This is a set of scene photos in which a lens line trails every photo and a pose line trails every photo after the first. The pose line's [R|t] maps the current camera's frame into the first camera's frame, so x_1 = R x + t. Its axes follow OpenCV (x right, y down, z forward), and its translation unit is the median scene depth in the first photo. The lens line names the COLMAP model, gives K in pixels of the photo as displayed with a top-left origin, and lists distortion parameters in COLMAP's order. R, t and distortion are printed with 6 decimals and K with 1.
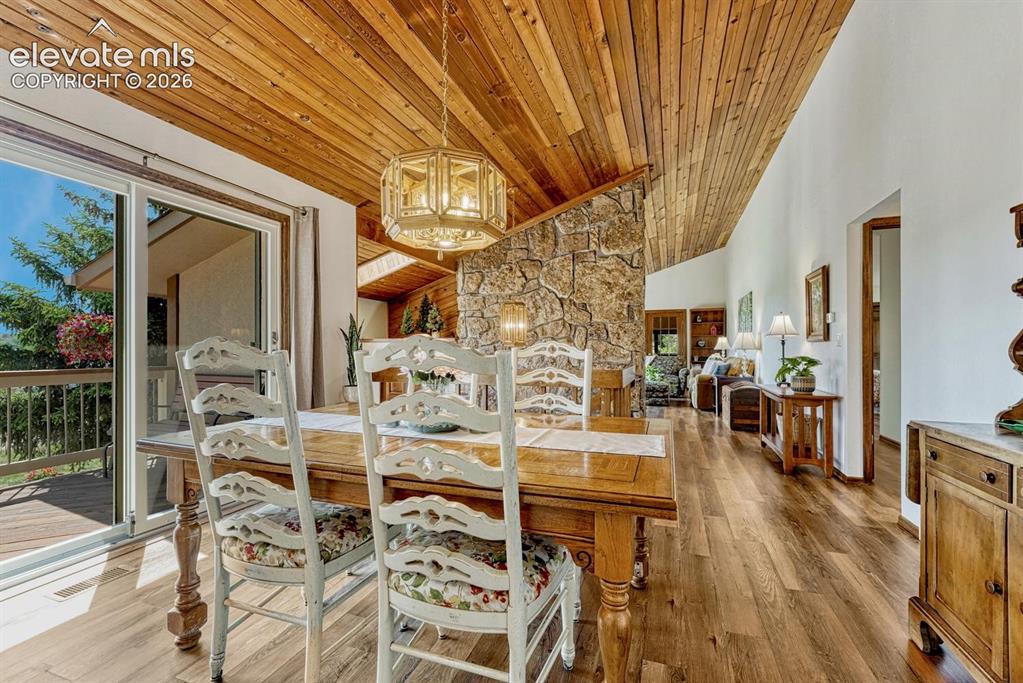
lens RADIAL K [[434.5, 0, 511.1], [0, 434.5, 351.9], [0, 0, 1]] dist [-0.000286, -0.000006]
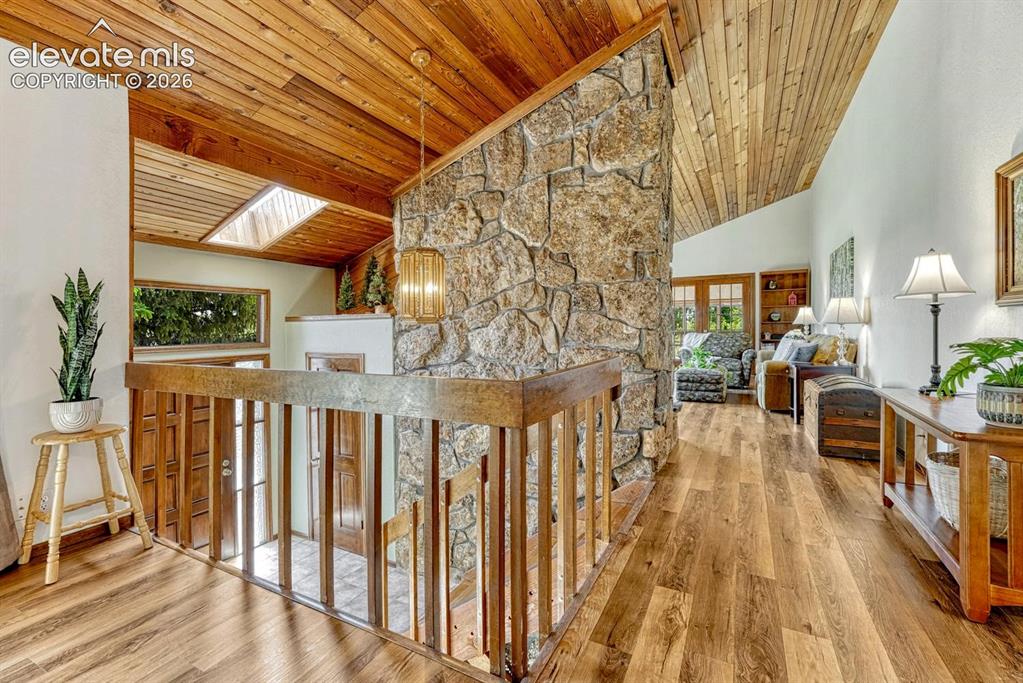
lens RADIAL K [[433.1, 0, 511.5], [0, 433.1, 341.5], [0, 0, 1]] dist [0.000106, -0.000048]
pose [[0.989809, -0.007313, -0.142211, 0.168409], [0.011257, 0.999573, 0.026949, -0.002426], [0.141954, -0.028275, 0.989469, 0.347367]]
